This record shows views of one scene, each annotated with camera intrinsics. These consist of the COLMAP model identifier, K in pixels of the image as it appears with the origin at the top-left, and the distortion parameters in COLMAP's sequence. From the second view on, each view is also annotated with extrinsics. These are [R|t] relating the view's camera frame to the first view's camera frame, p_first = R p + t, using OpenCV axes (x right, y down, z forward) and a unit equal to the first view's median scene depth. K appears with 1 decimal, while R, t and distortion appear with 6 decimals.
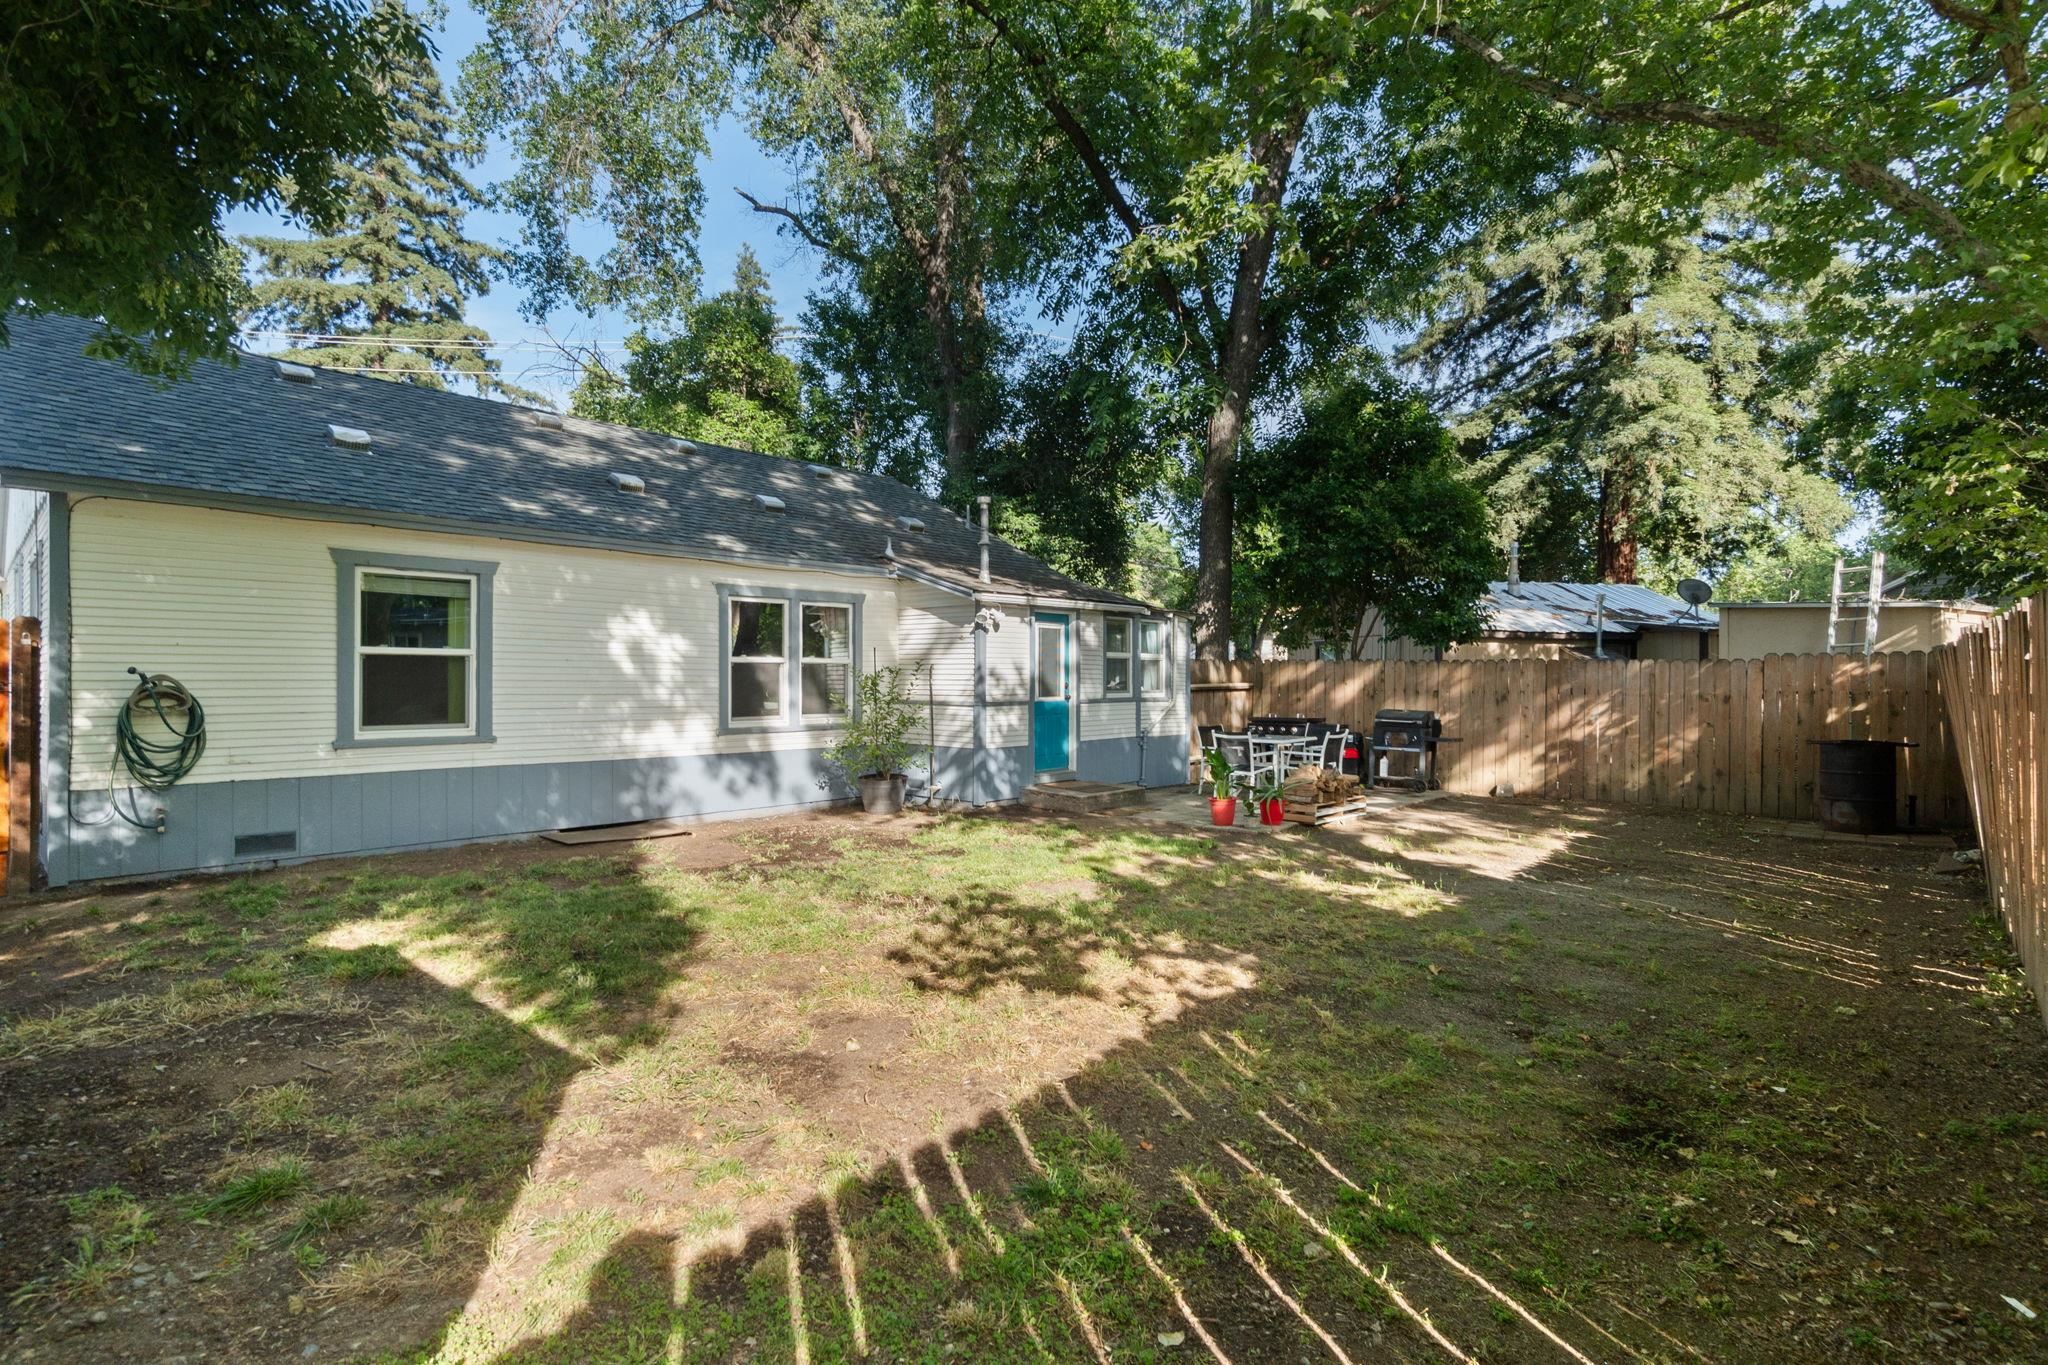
lens RADIAL K [[1162.4, 0, 1023.6], [0, 1162.4, 684.8], [0, 0, 1]] dist [-0.004614, -0.000570]
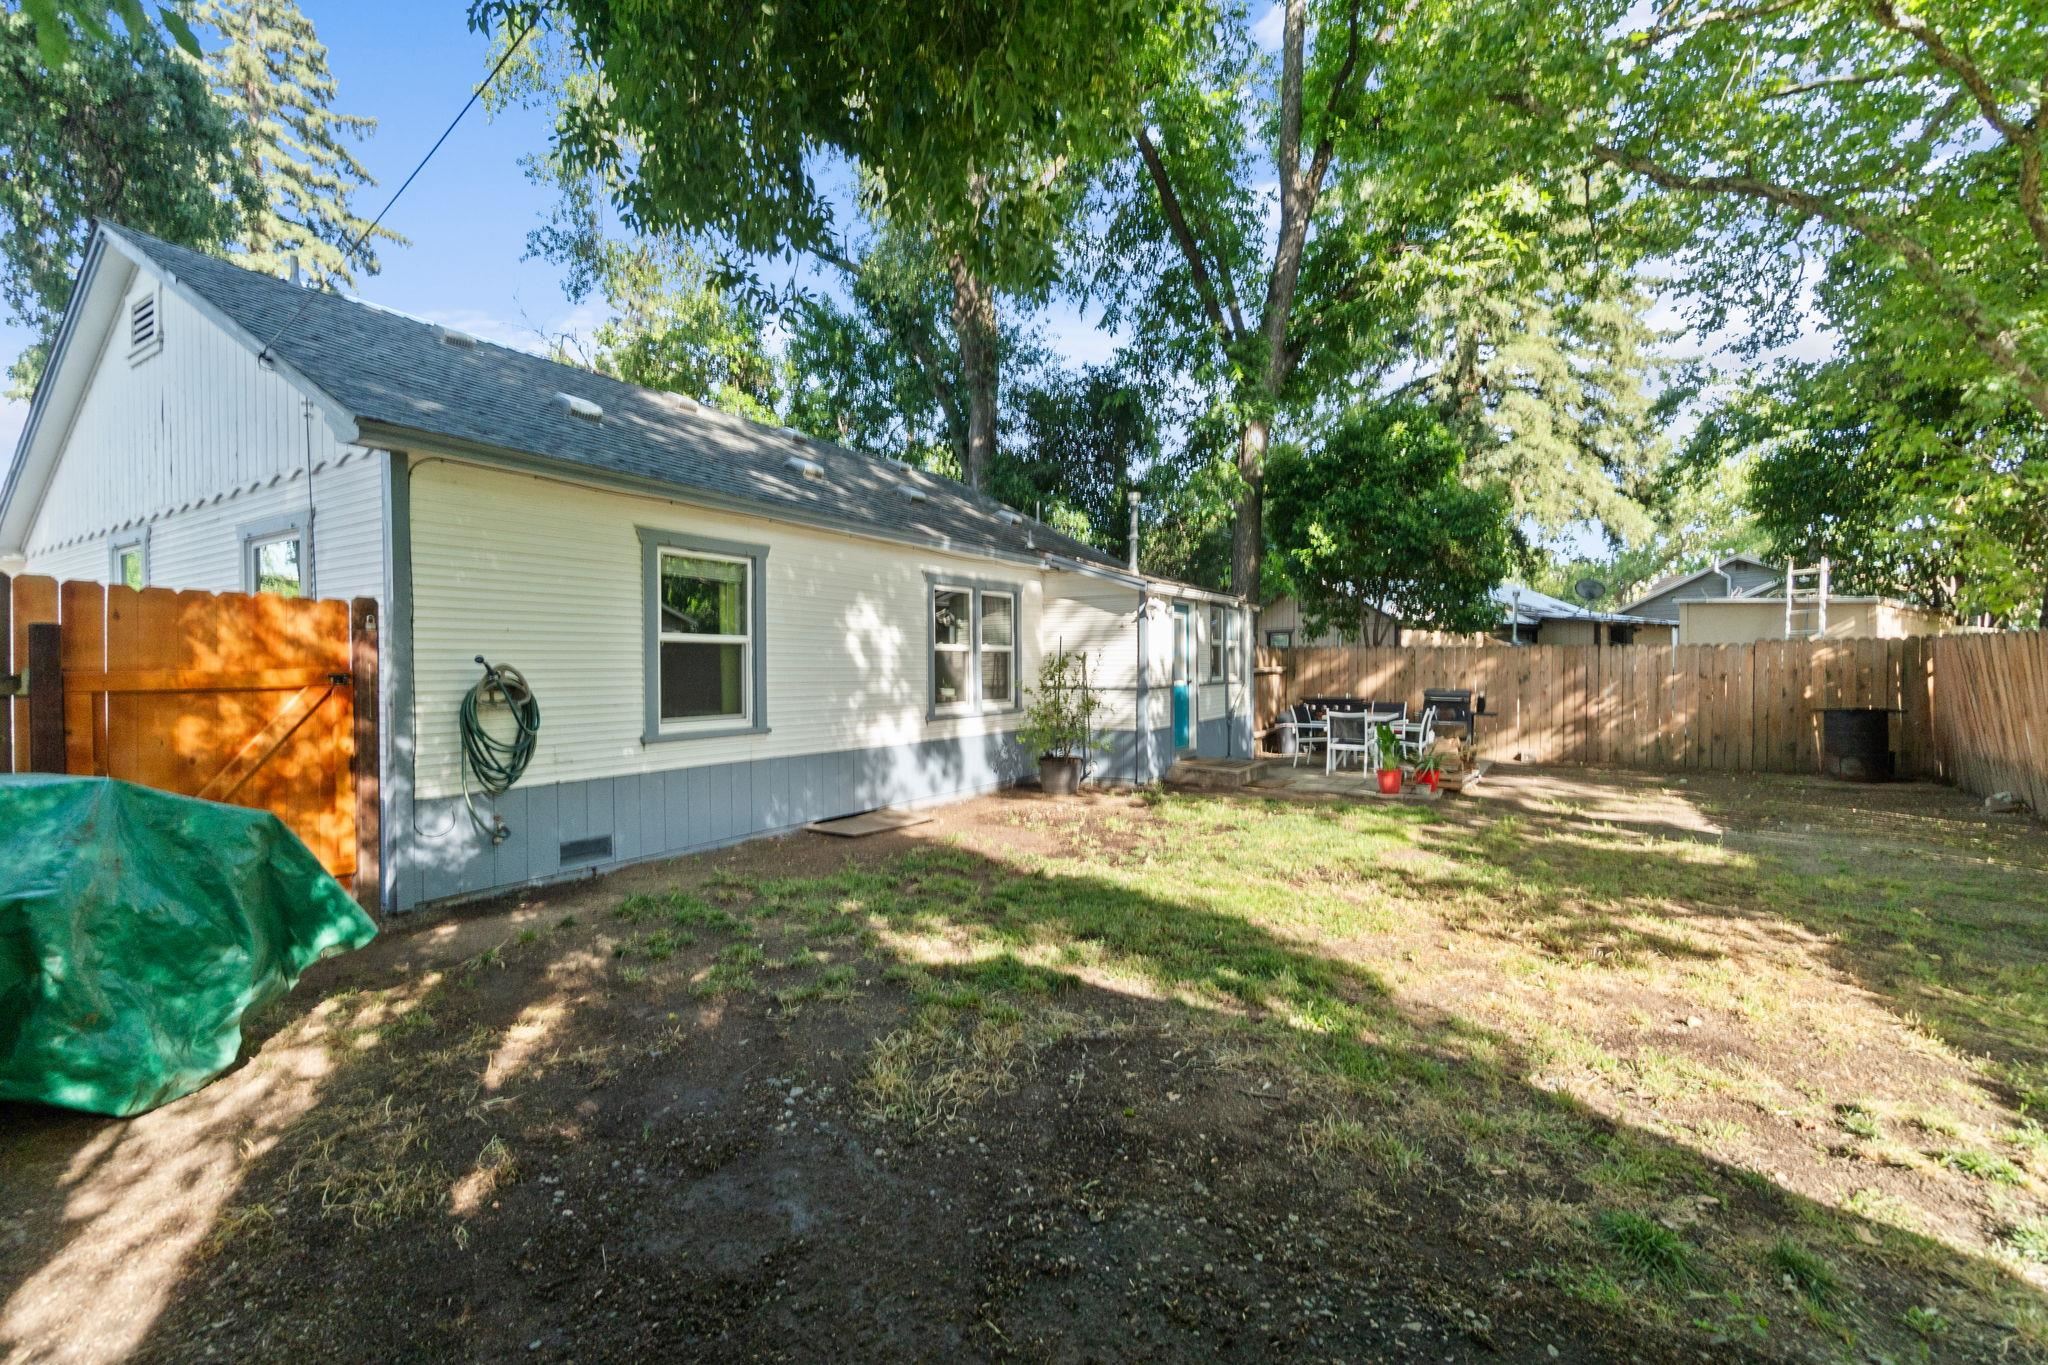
lens RADIAL K [[1056.7, 0, 1026.8], [0, 1056.7, 672.8], [0, 0, 1]] dist [0.000032, -0.000486]
pose [[0.977753, -0.008209, 0.209599, -0.376686], [0.008837, 0.999959, -0.002063, 0.002288], [-0.209573, 0.003869, 0.977785, 0.095928]]
